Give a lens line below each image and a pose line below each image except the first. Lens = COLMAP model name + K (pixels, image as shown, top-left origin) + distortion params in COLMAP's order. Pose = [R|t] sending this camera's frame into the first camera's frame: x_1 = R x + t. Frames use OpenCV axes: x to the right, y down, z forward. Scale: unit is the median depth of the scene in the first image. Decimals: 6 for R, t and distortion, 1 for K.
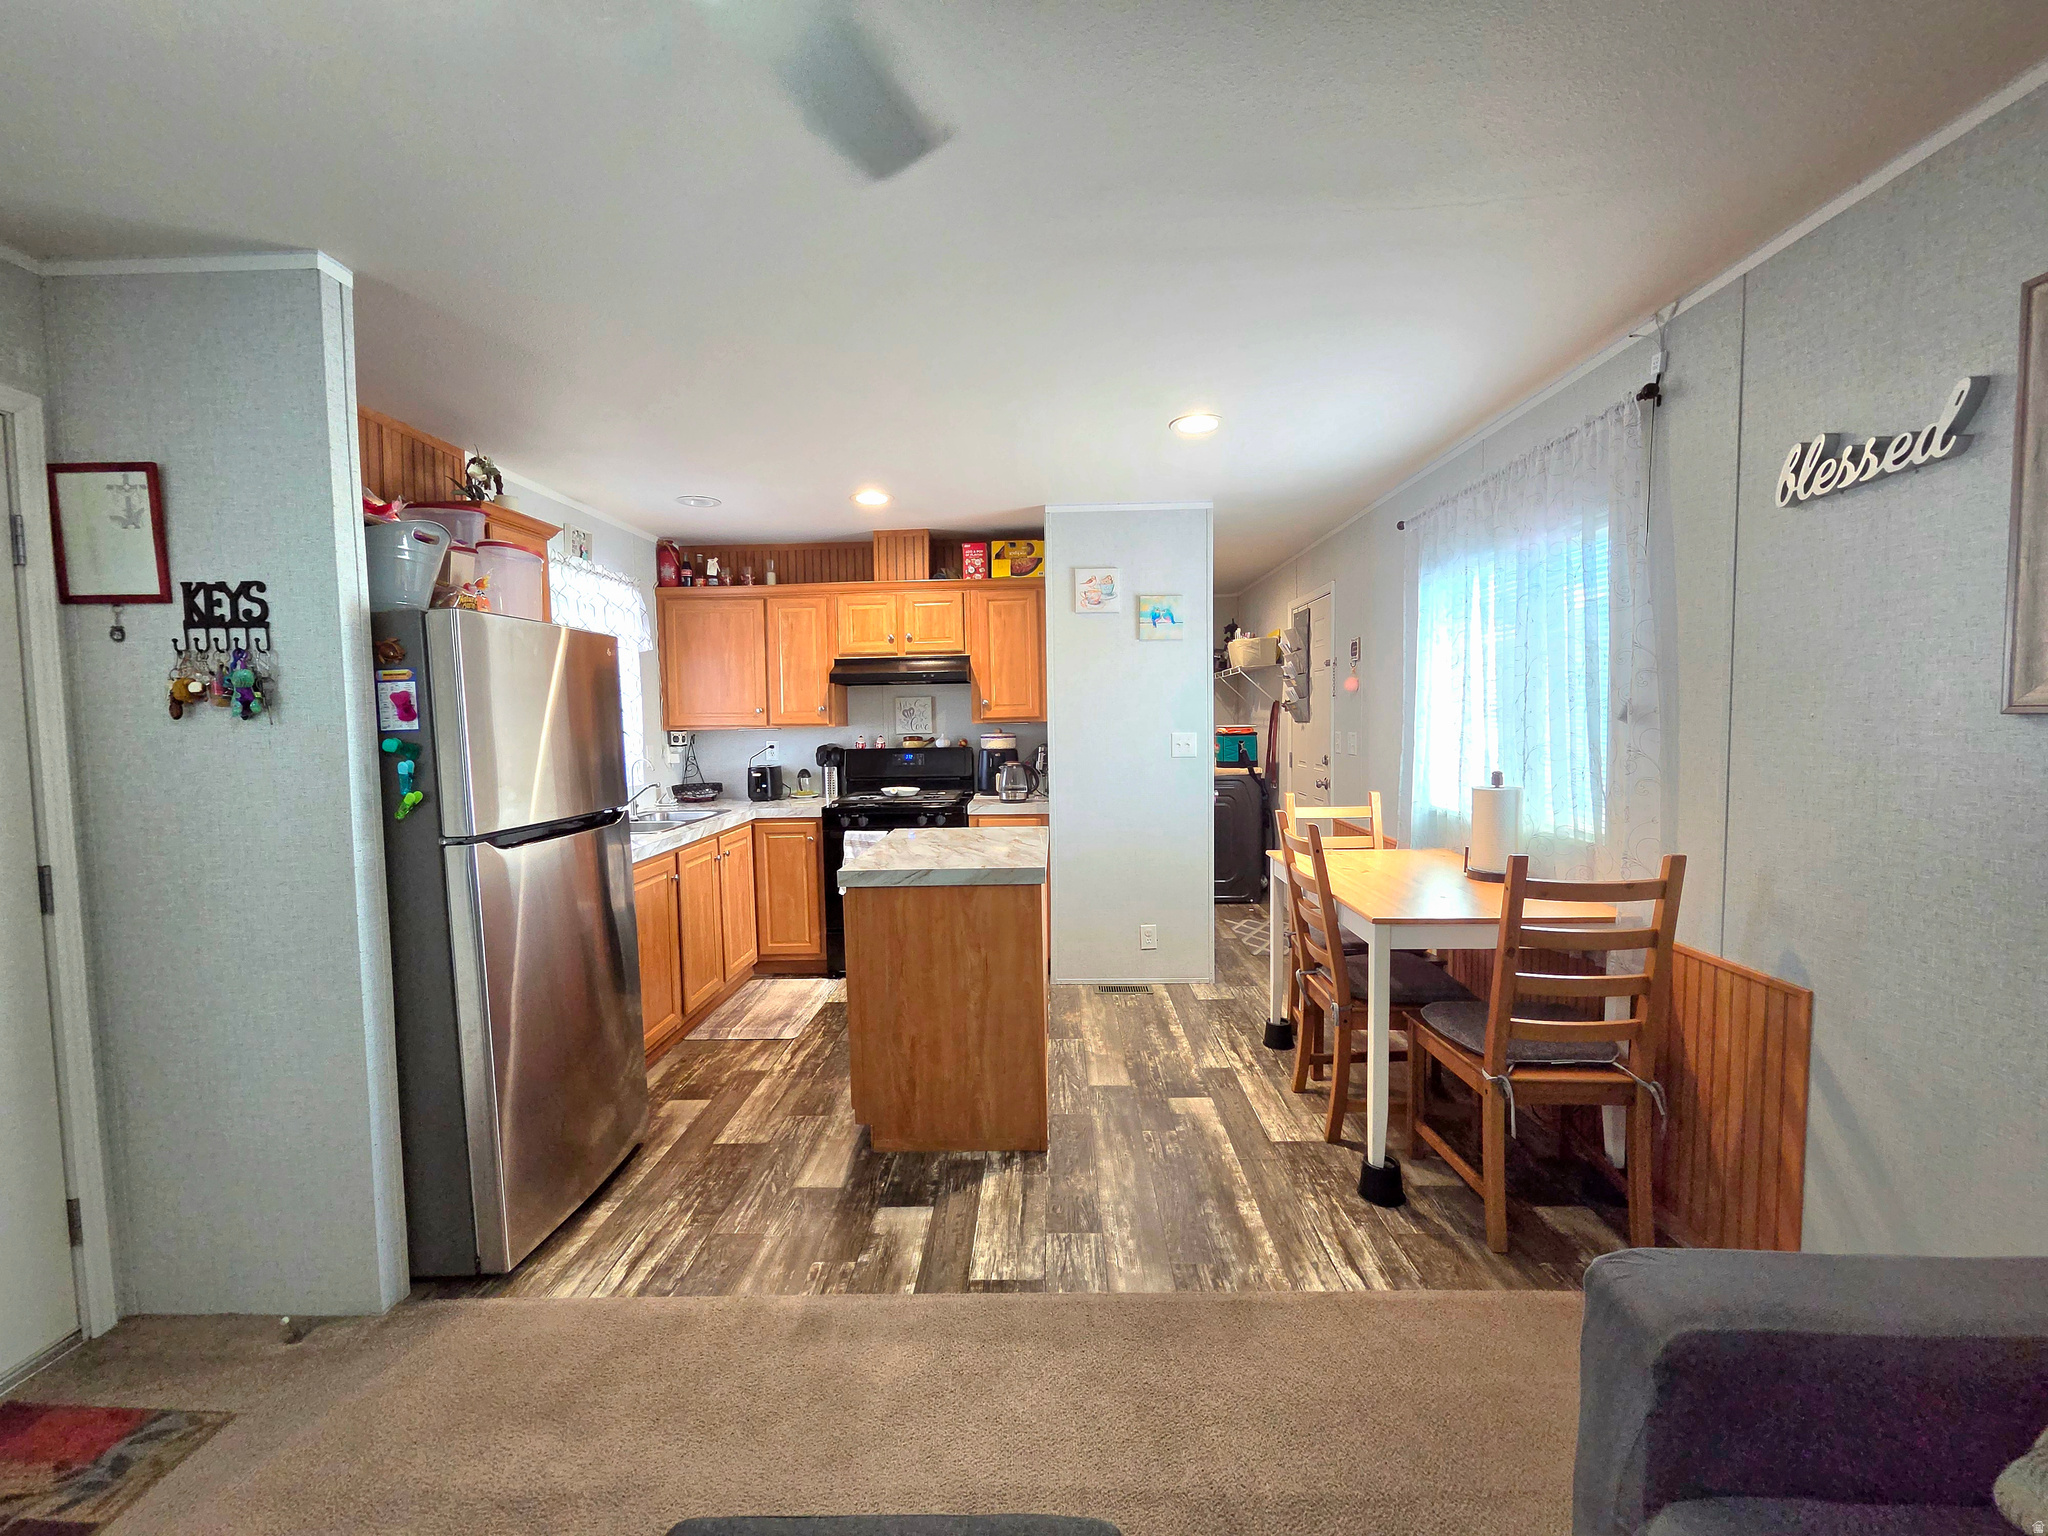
lens RADIAL K [[847.3, 0, 1022.9], [0, 847.3, 765.4], [0, 0, 1]] dist [-0.005969, 0.001859]
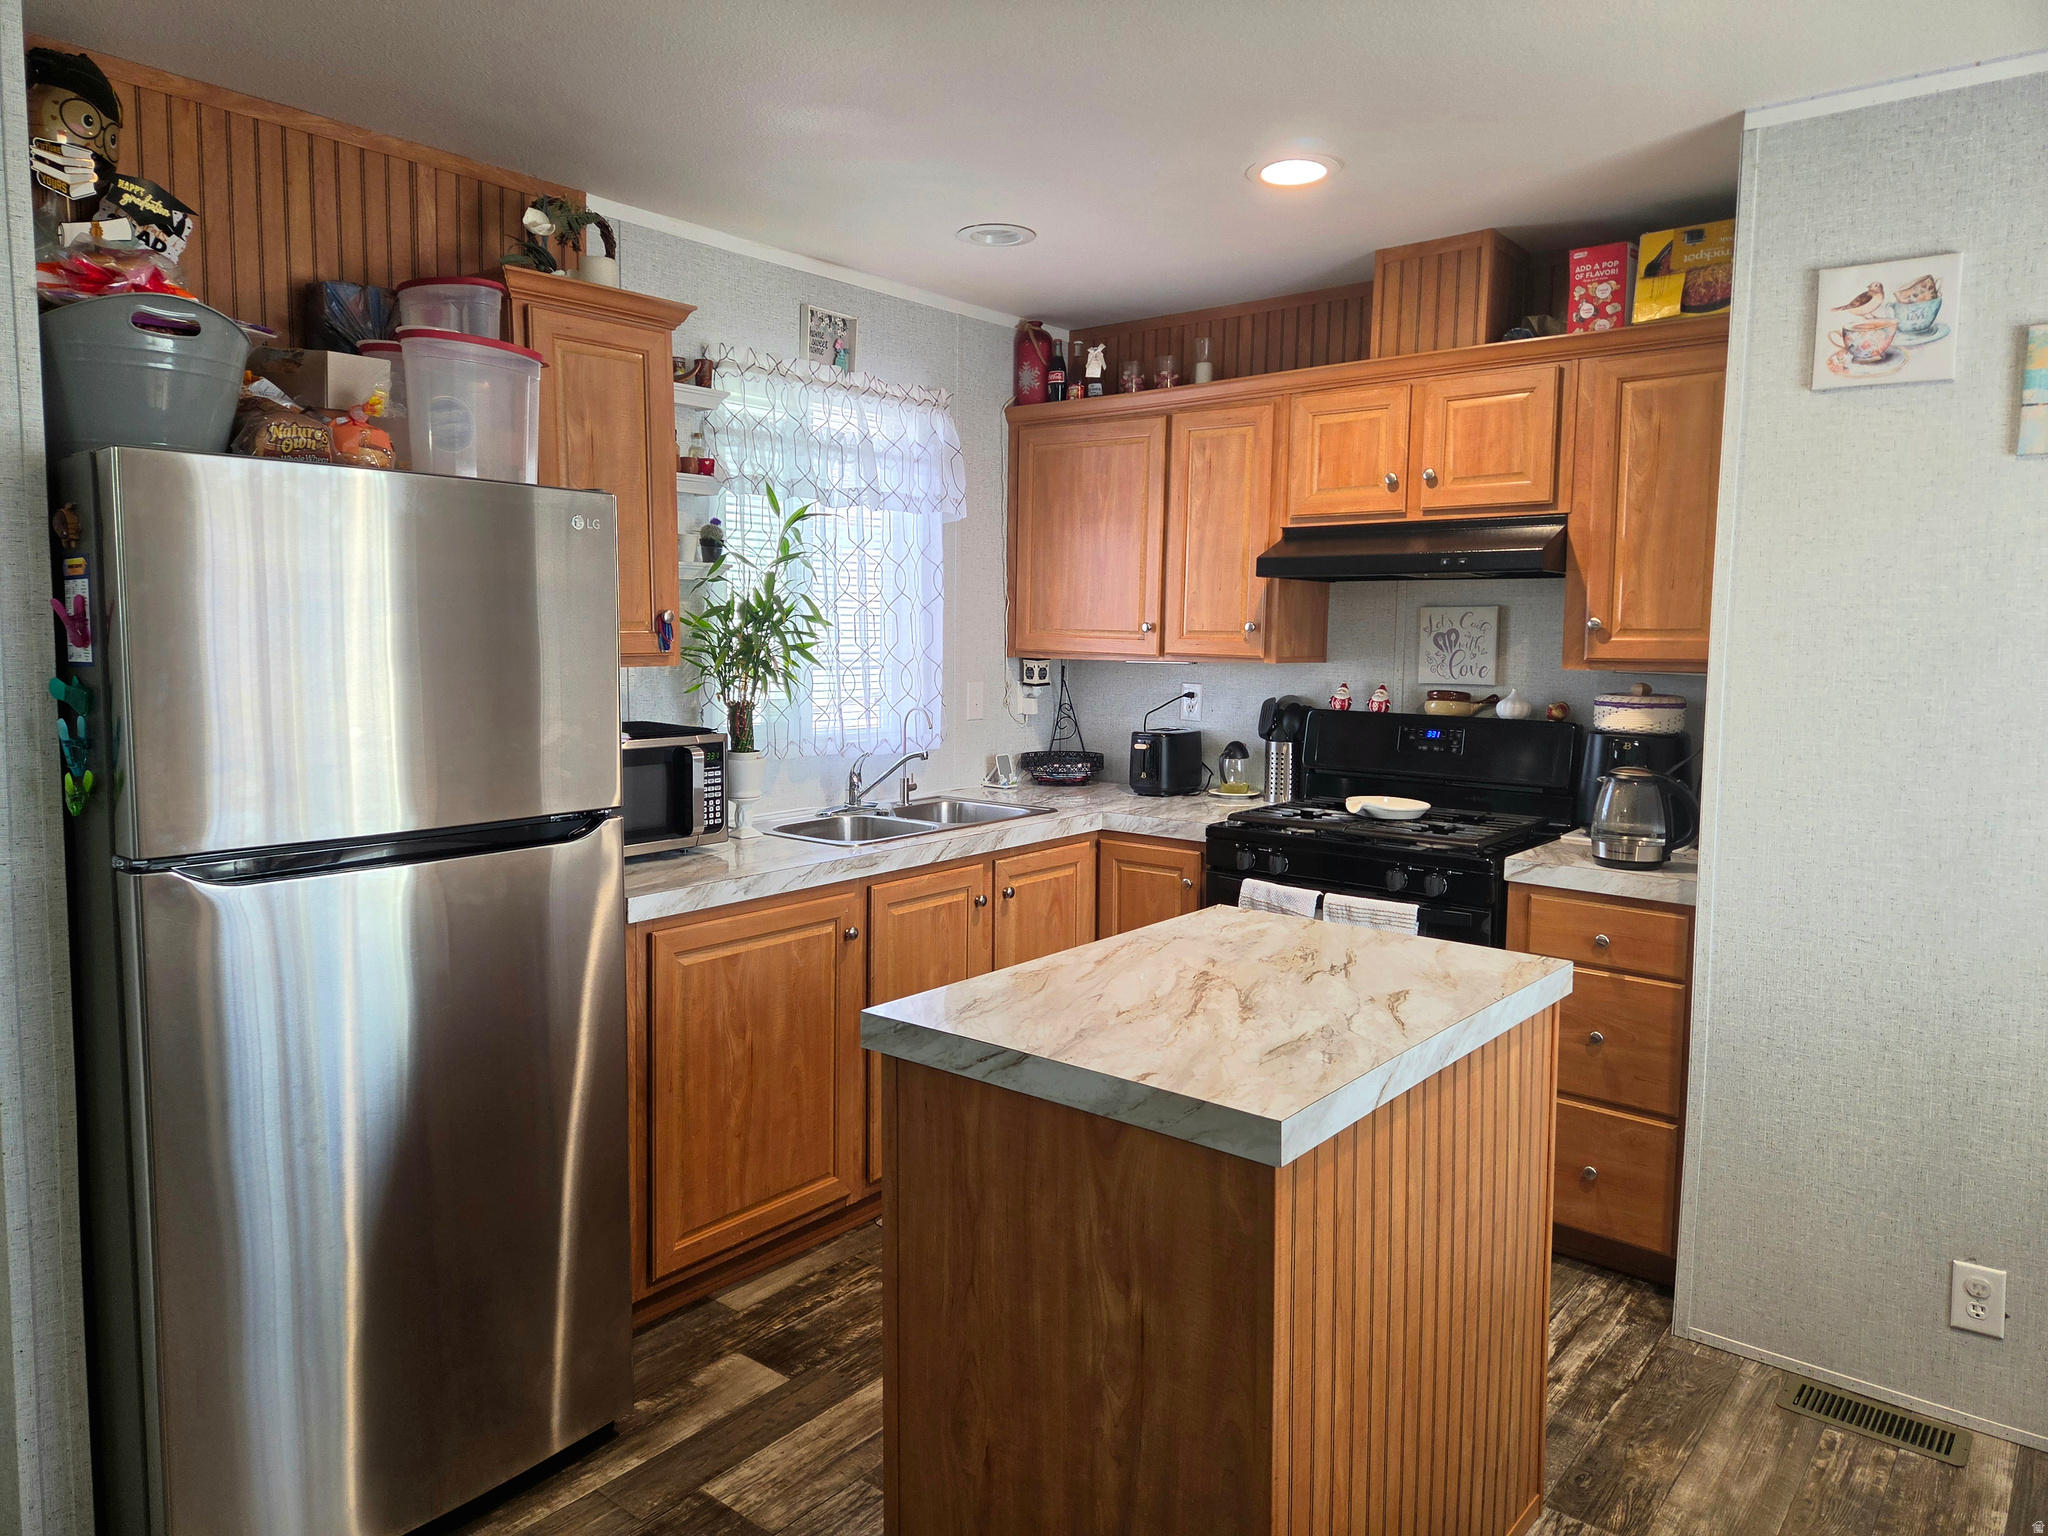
lens RADIAL K [[1361.0, 0, 1008.3], [0, 1361.0, 740.4], [0, 0, 1]] dist [0.066903, -0.055338]
pose [[0.791134, 0.078272, -0.606614, 0.262212], [-0.060860, 0.996930, 0.049262, -0.055905], [0.608608, -0.002054, 0.793469, 0.477858]]
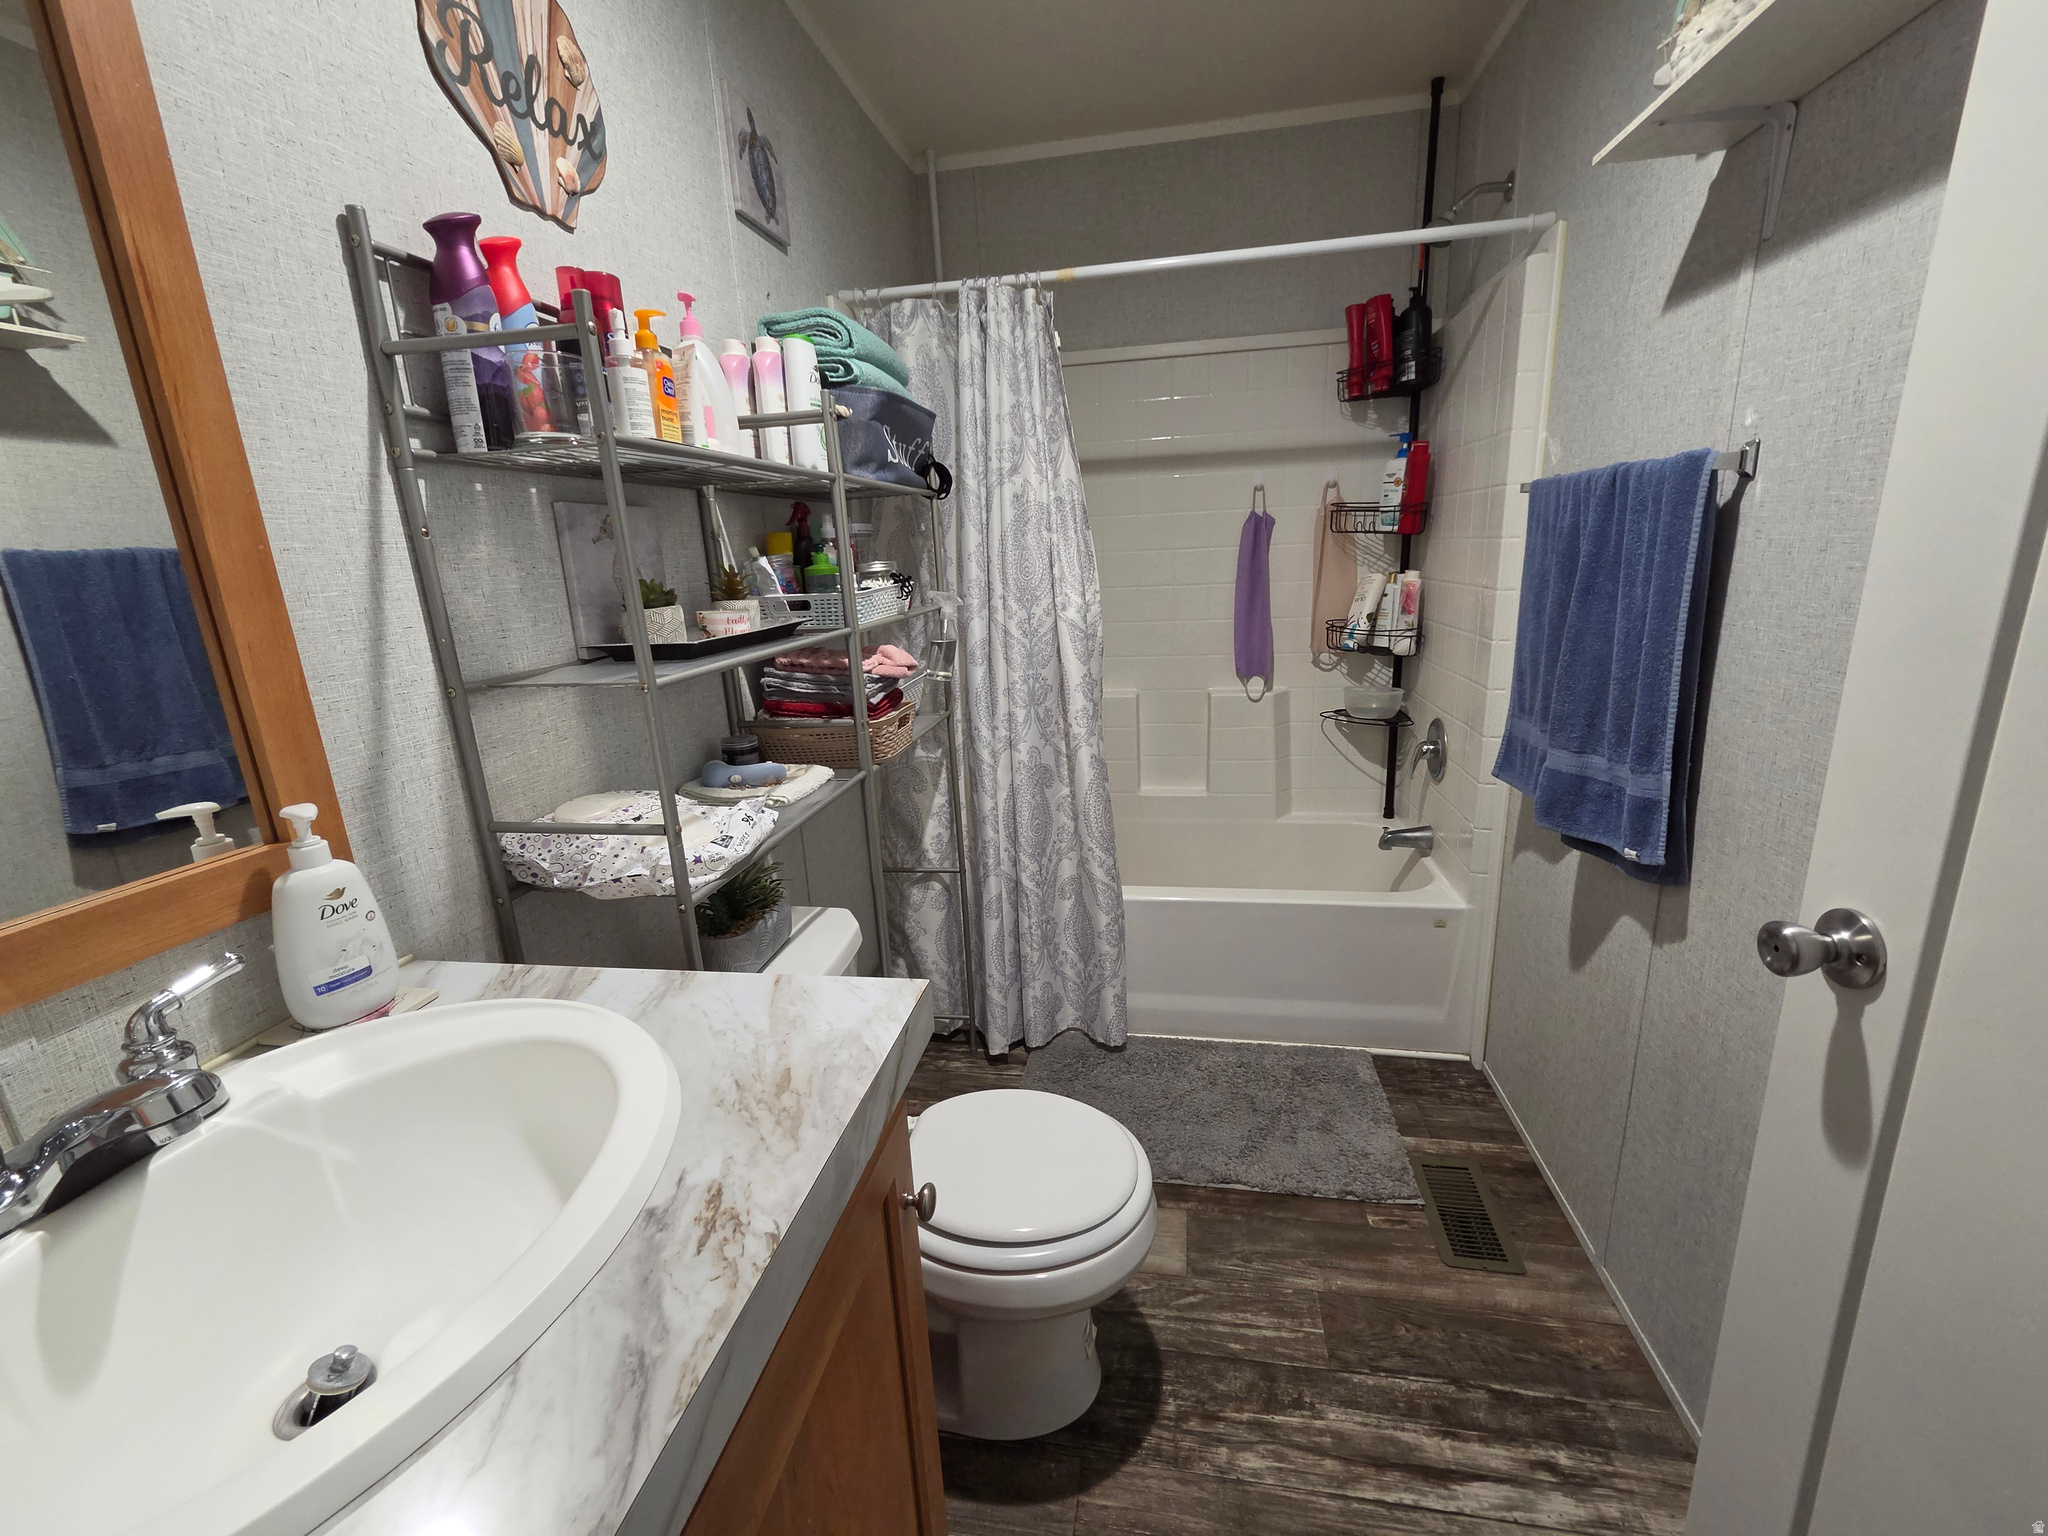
lens RADIAL K [[847.3, 0, 1022.3], [0, 847.3, 765.6], [0, 0, 1]] dist [-0.005969, 0.001859]
pose [[0.155330, -0.233326, 0.959912, -0.755484], [0.099917, 0.970434, 0.219716, -0.008361], [-0.982797, 0.061783, 0.174050, 0.936022]]
